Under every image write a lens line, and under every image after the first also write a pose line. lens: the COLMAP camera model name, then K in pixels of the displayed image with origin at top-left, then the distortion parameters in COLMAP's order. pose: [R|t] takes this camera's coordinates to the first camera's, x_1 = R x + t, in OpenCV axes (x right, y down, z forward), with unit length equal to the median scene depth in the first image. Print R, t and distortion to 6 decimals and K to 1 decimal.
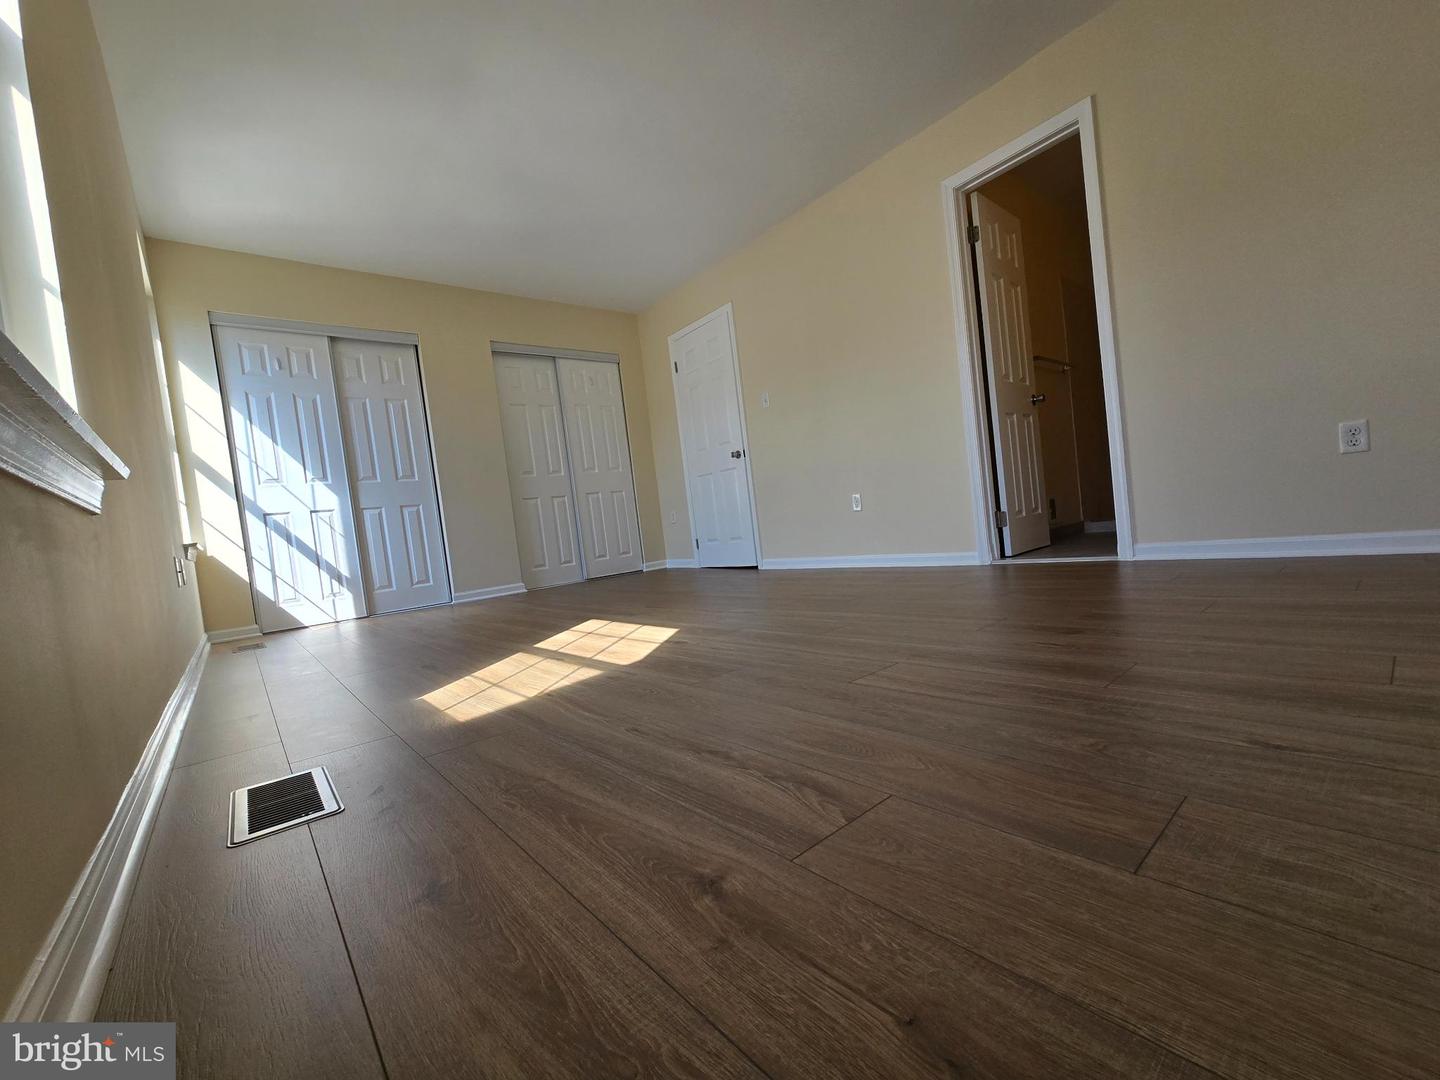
lens RADIAL K [[588.9, 0, 720.0], [0, 588.9, 540.0], [0, 0, 1]] dist [-0.000940, -0.000054]
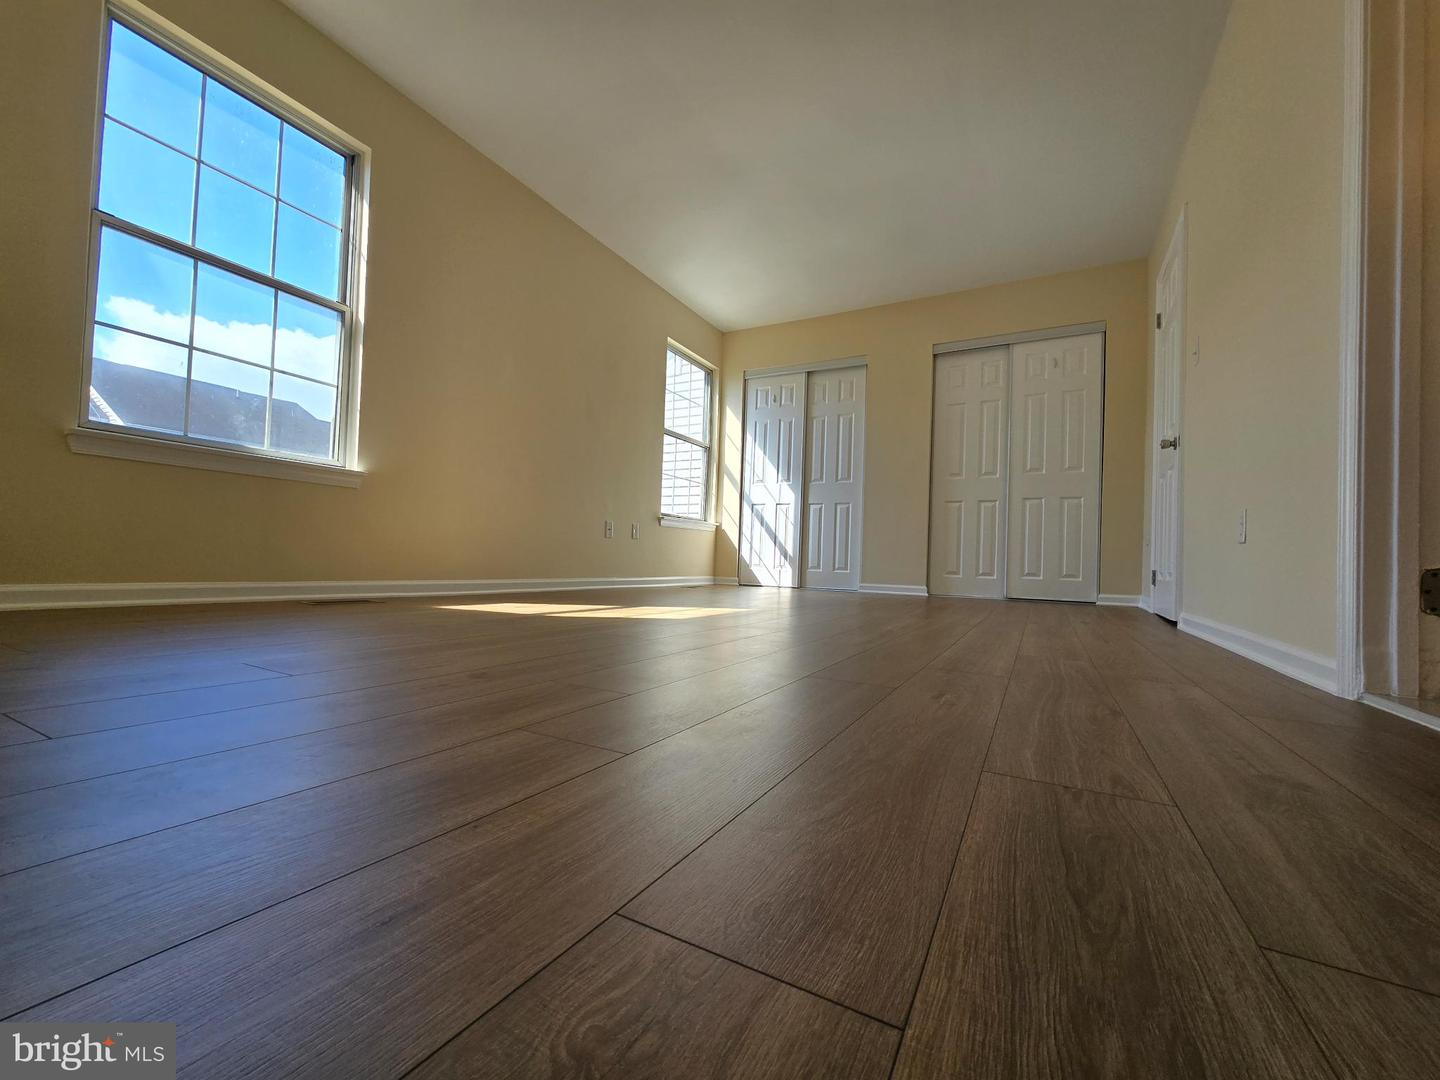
lens RADIAL K [[588.9, 0, 720.0], [0, 588.9, 540.0], [0, 0, 1]] dist [-0.000940, -0.000054]
pose [[0.363293, 0.094517, -0.926868, 0.526279], [-0.101187, 0.992959, 0.061596, -0.035560], [0.926164, 0.071409, 0.370298, 0.367383]]
